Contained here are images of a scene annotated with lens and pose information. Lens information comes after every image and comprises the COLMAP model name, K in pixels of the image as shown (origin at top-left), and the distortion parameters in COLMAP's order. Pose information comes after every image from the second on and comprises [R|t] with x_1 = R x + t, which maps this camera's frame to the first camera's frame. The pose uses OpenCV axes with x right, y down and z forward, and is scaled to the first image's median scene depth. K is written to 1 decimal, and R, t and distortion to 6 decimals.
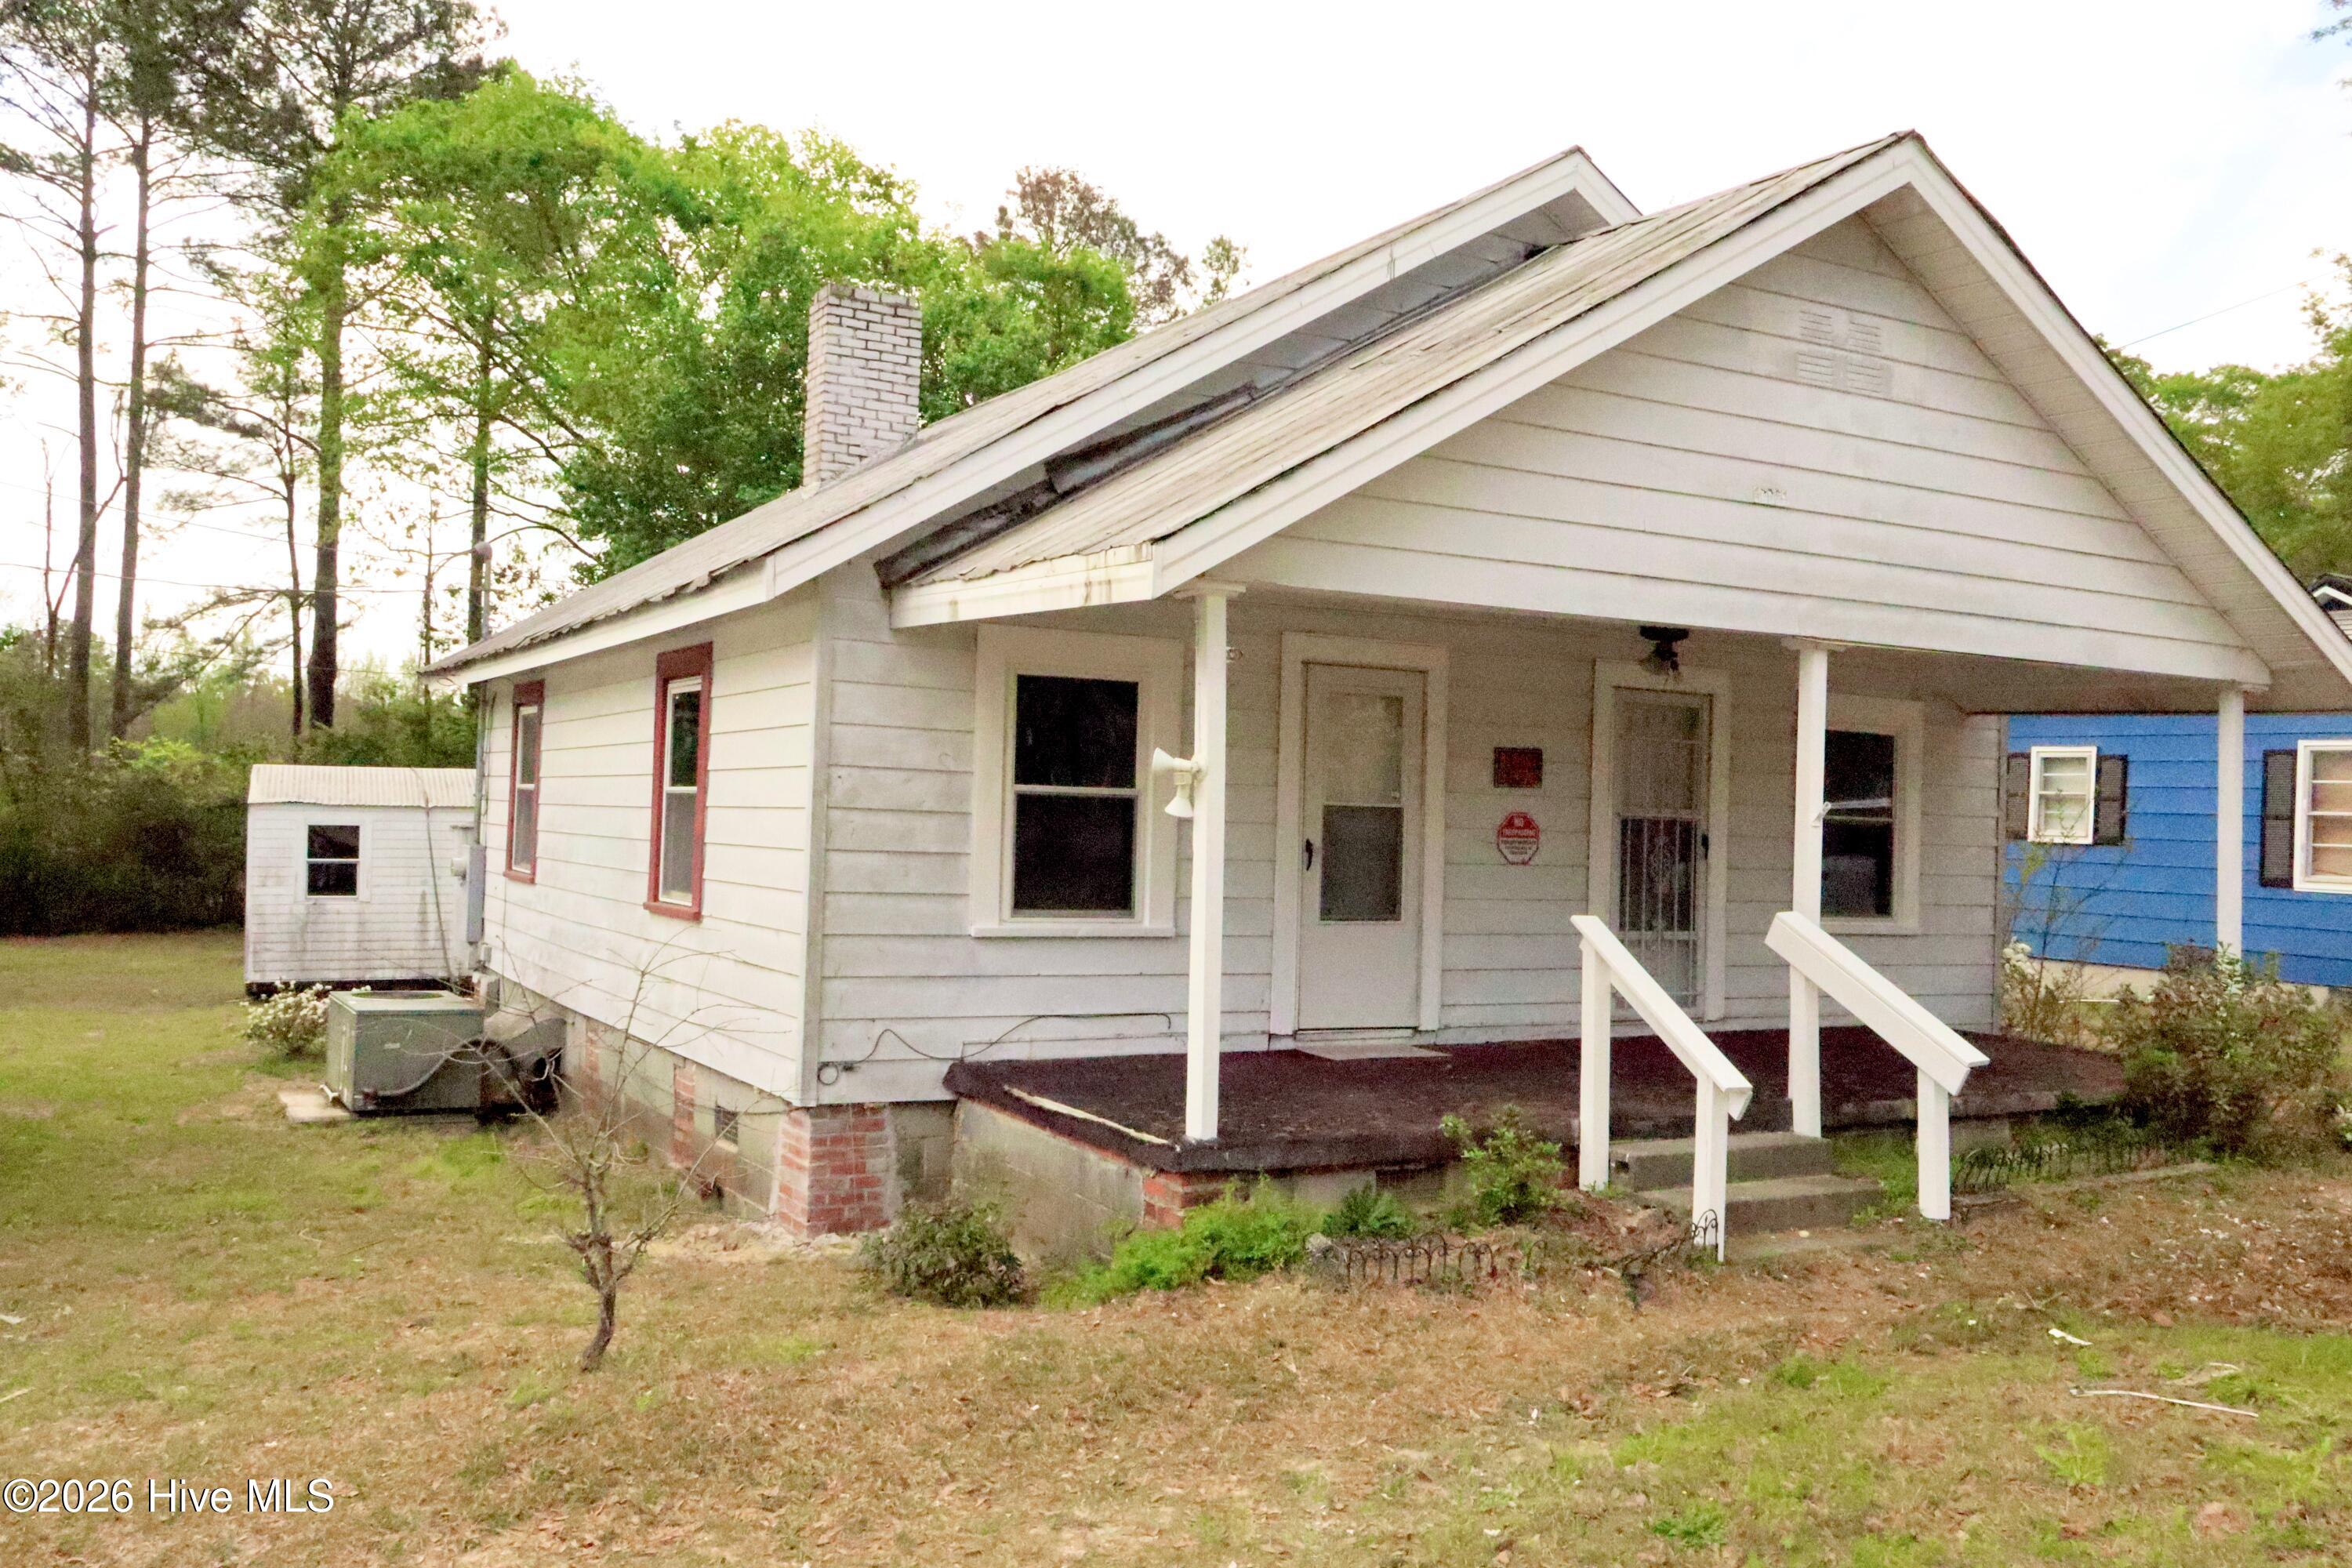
lens RADIAL K [[1956.6, 0, 1176.0], [0, 1956.6, 784.0], [0, 0, 1]] dist [-0.003818, 0.000281]
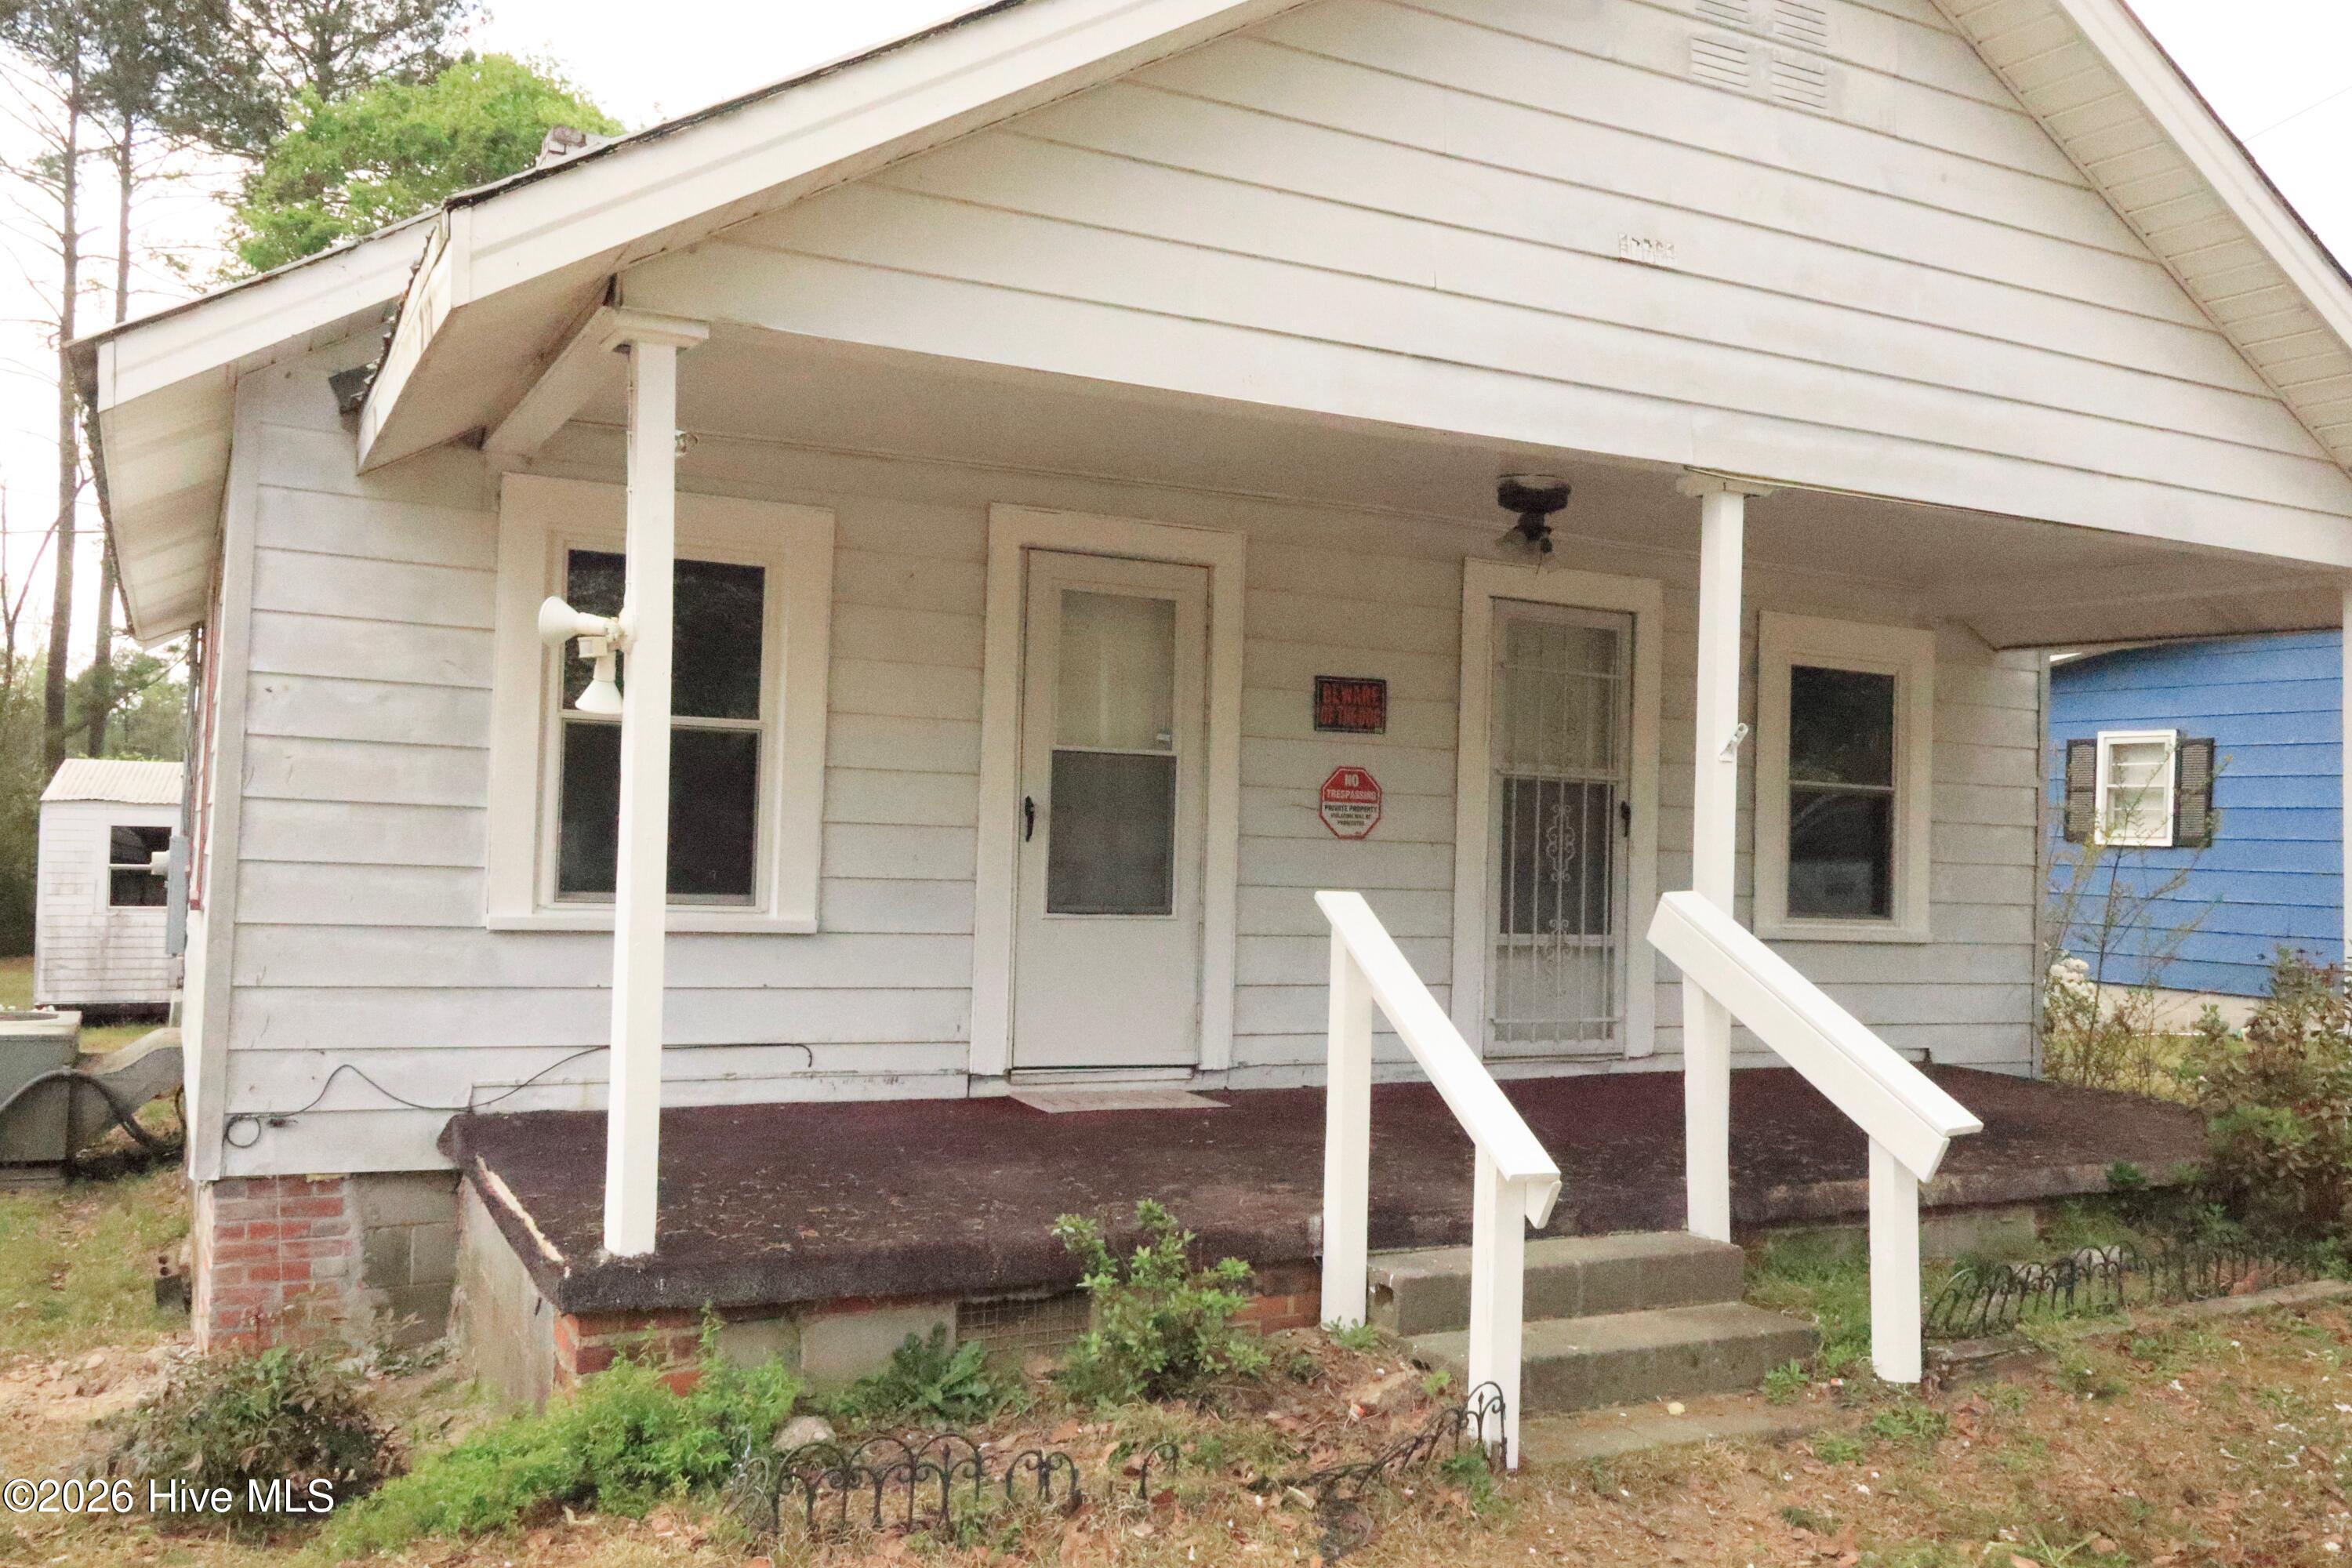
lens RADIAL K [[1956.6, 0, 1176.0], [0, 1956.6, 784.0], [0, 0, 1]] dist [-0.003818, 0.000281]
pose [[0.999341, -0.000724, -0.036286, 0.160877], [0.000140, 0.999871, -0.016091, 0.038280], [0.036293, 0.016075, 0.999212, 0.326494]]
